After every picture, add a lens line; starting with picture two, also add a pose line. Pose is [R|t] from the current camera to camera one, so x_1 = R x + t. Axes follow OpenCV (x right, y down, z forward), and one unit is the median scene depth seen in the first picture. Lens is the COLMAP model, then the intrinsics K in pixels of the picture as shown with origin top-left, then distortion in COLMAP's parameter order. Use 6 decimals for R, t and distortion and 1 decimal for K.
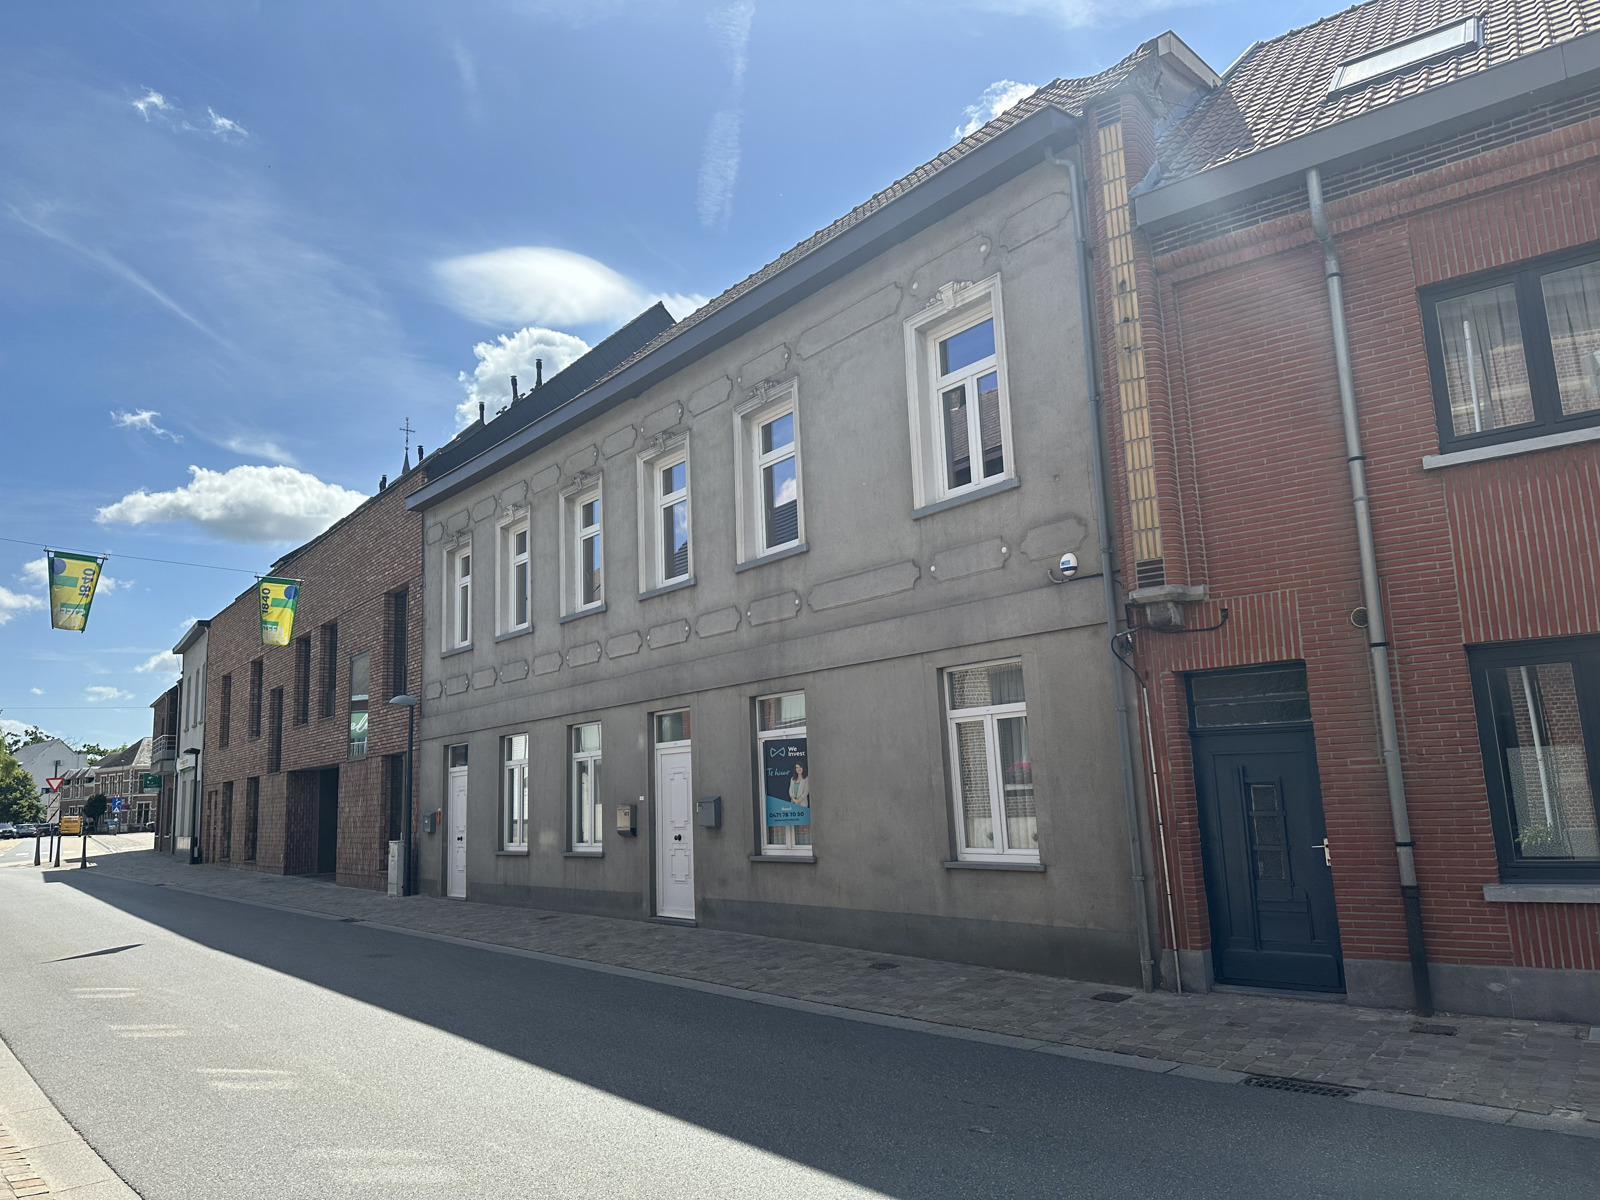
lens RADIAL K [[1108.9, 0, 801.4], [0, 1108.9, 600.0], [0, 0, 1]] dist [0.001410, -0.000546]
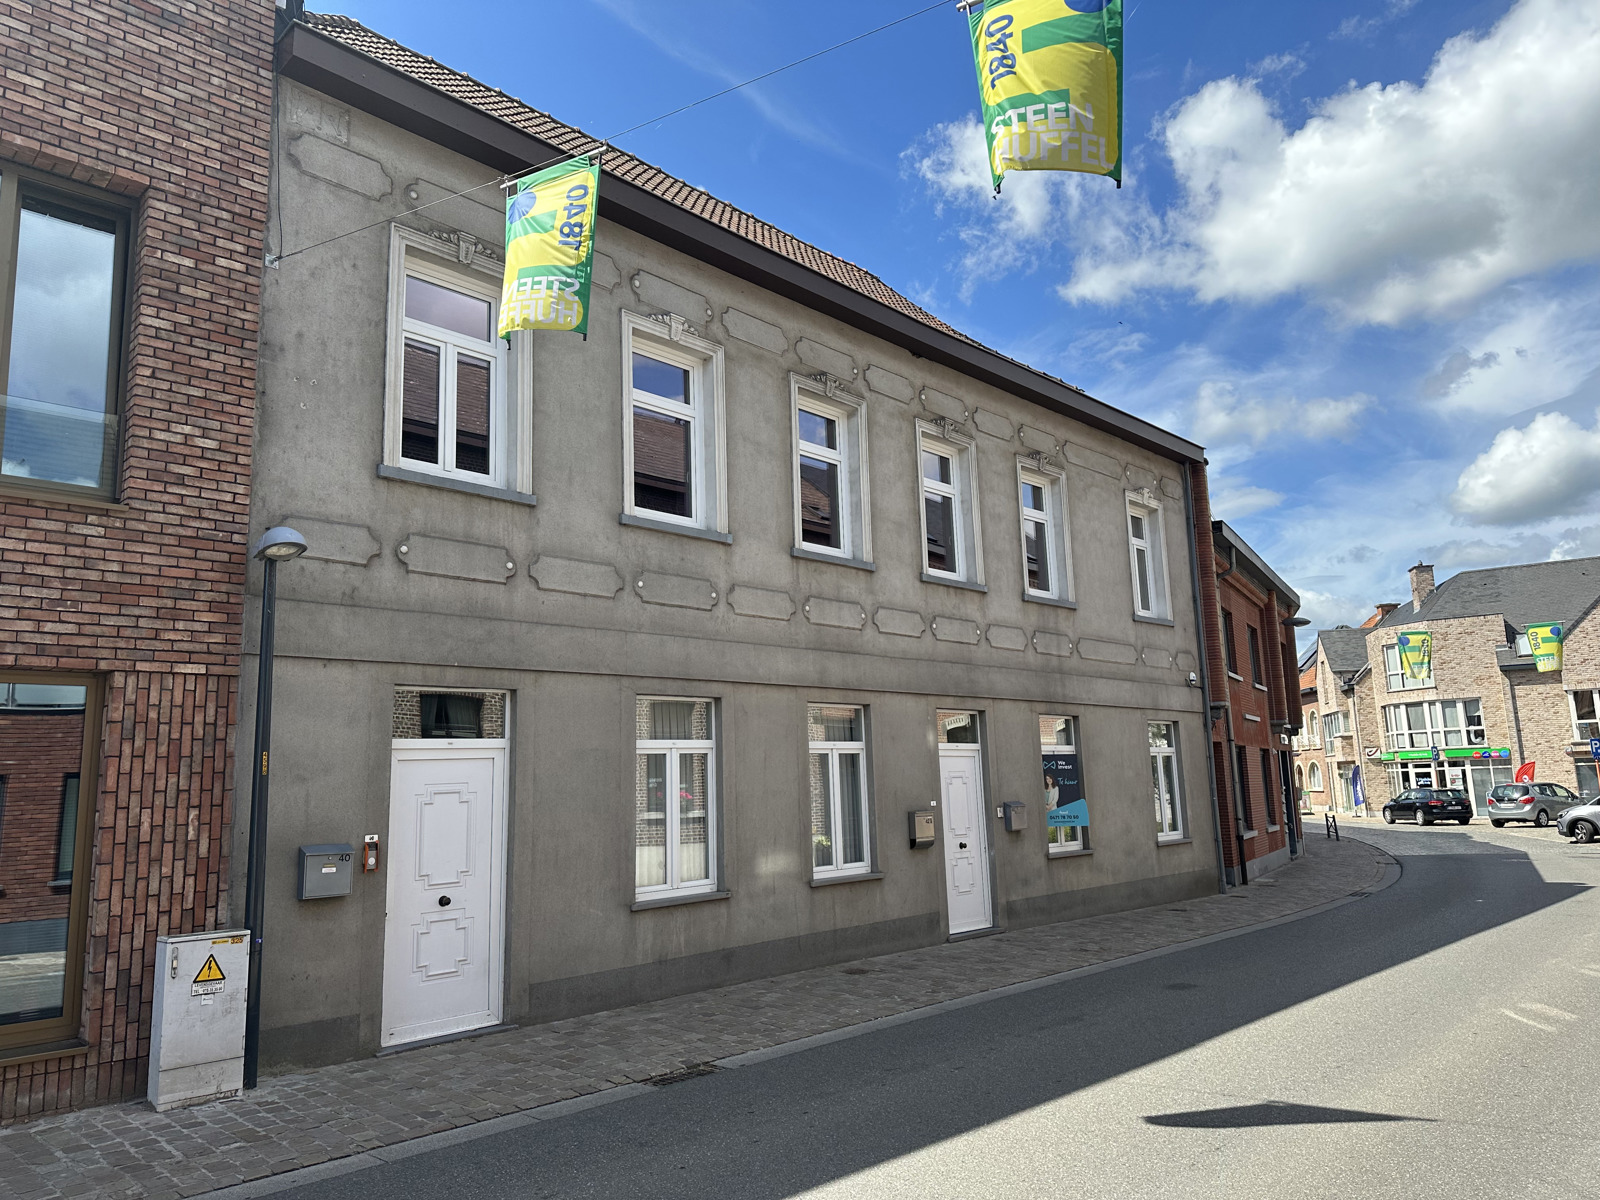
lens RADIAL K [[1133.4, 0, 801.4], [0, 1133.4, 618.3], [0, 0, 1]] dist [0.001223, -0.000169]
pose [[-0.110695, 0.214939, 0.970334, -1.069064], [-0.119129, 0.966425, -0.227663, 0.262559], [-0.986689, -0.140796, -0.081373, 1.238915]]
